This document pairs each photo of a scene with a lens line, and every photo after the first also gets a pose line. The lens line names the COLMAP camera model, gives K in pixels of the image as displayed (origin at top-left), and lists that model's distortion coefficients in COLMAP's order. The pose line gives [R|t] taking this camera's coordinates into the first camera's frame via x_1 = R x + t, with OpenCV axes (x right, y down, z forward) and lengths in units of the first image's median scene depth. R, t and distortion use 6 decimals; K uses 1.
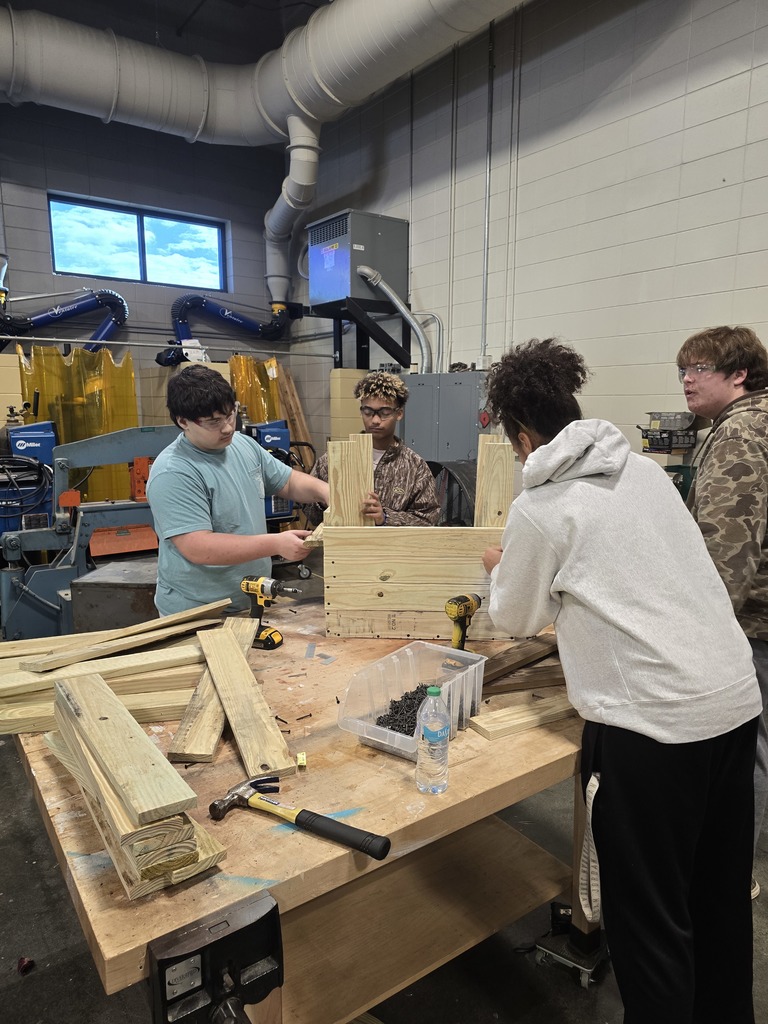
lens RADIAL K [[698.8, 0, 384.0], [0, 698.8, 512.0], [0, 0, 1]] dist [-0.092854, 0.000244]
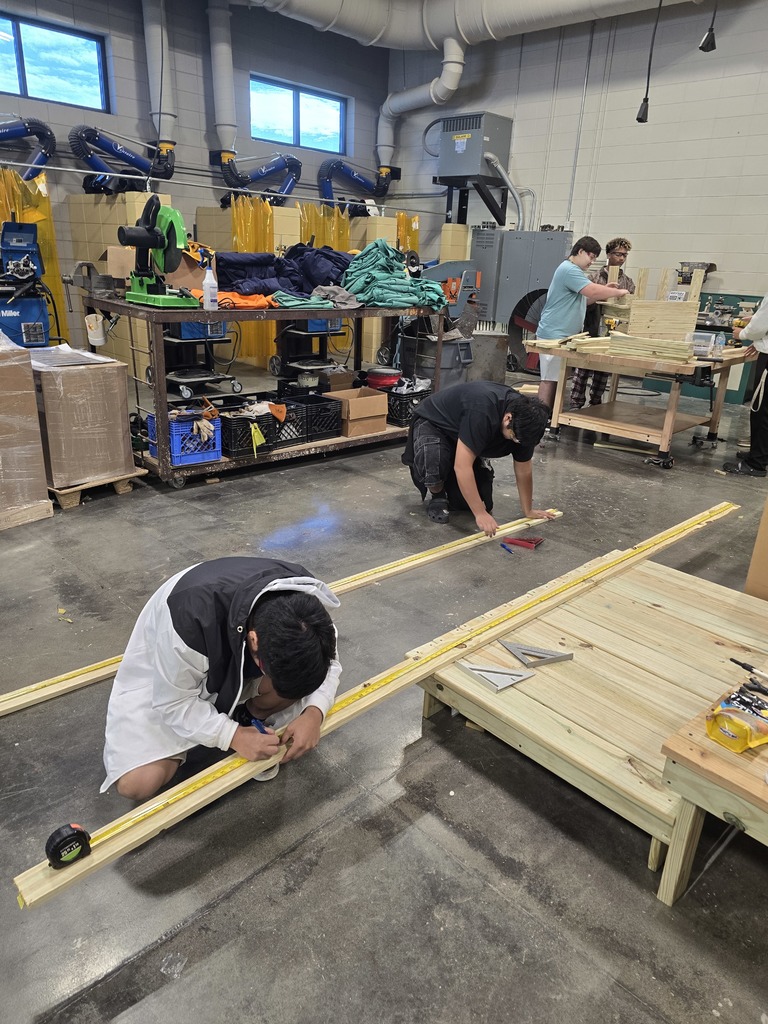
lens RADIAL K [[677.6, 0, 384.0], [0, 677.6, 512.0], [0, 0, 1]] dist [0.003980, -0.081529]
pose [[0.989083, -0.024741, 0.145265, -0.441384], [-0.007480, 0.976104, 0.217176, 0.078896], [-0.147167, -0.215892, 0.965263, -0.487976]]
